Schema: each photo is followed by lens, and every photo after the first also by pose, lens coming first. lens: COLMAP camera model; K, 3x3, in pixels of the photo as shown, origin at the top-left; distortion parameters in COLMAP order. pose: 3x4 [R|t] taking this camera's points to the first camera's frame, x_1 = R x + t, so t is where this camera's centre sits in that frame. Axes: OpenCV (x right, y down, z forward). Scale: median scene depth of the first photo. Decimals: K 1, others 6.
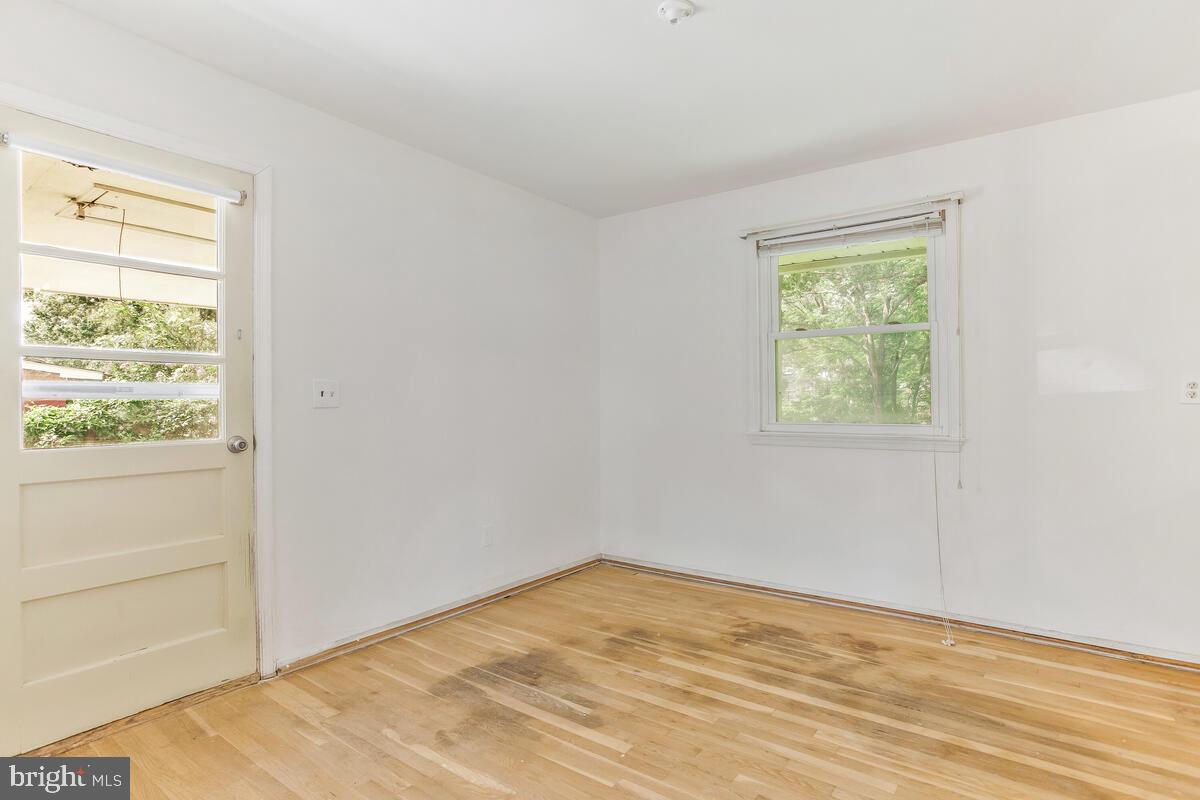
lens RADIAL K [[606.0, 0, 606.1], [0, 606.0, 404.5], [0, 0, 1]] dist [-0.024070, -0.000041]
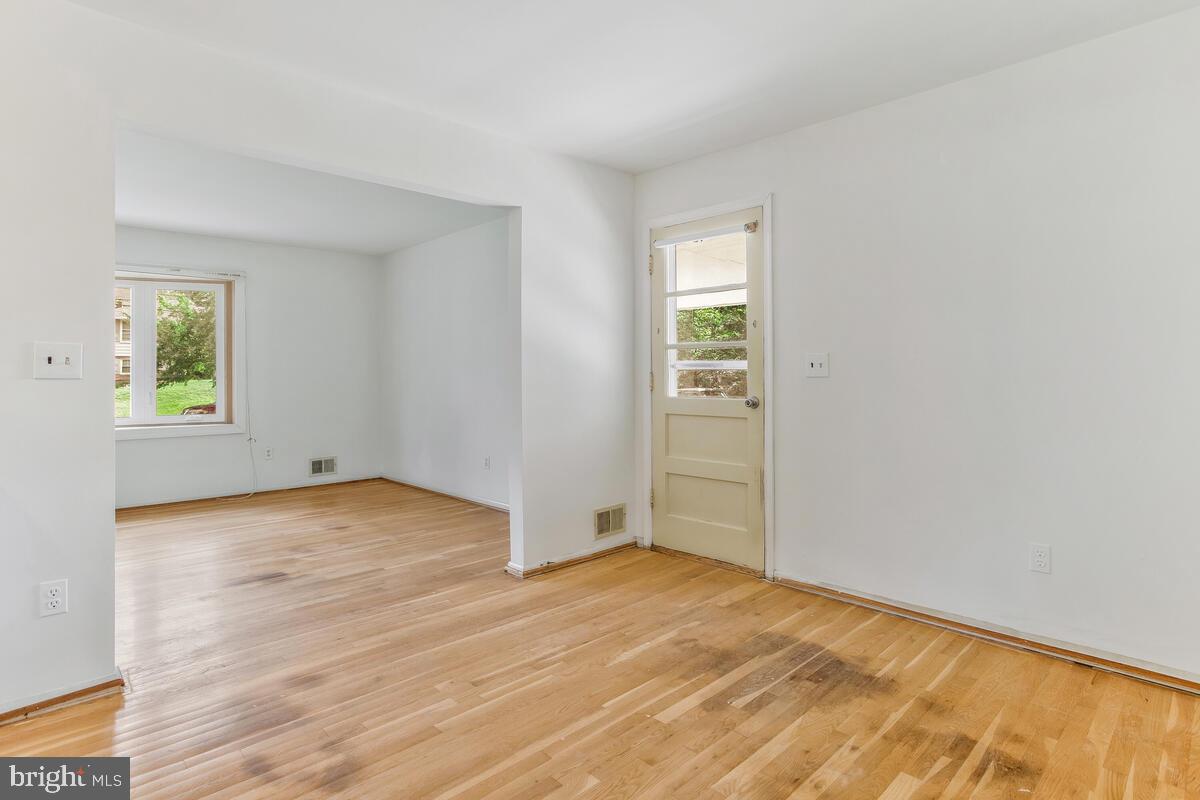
lens RADIAL K [[617.6, 0, 603.3], [0, 617.6, 392.2], [0, 0, 1]] dist [-0.004995, -0.000286]
pose [[-0.155679, 0.029777, -0.987359, 0.820668], [0.002674, 0.999555, 0.029723, -0.001684], [0.987804, 0.001987, -0.155689, 0.835852]]
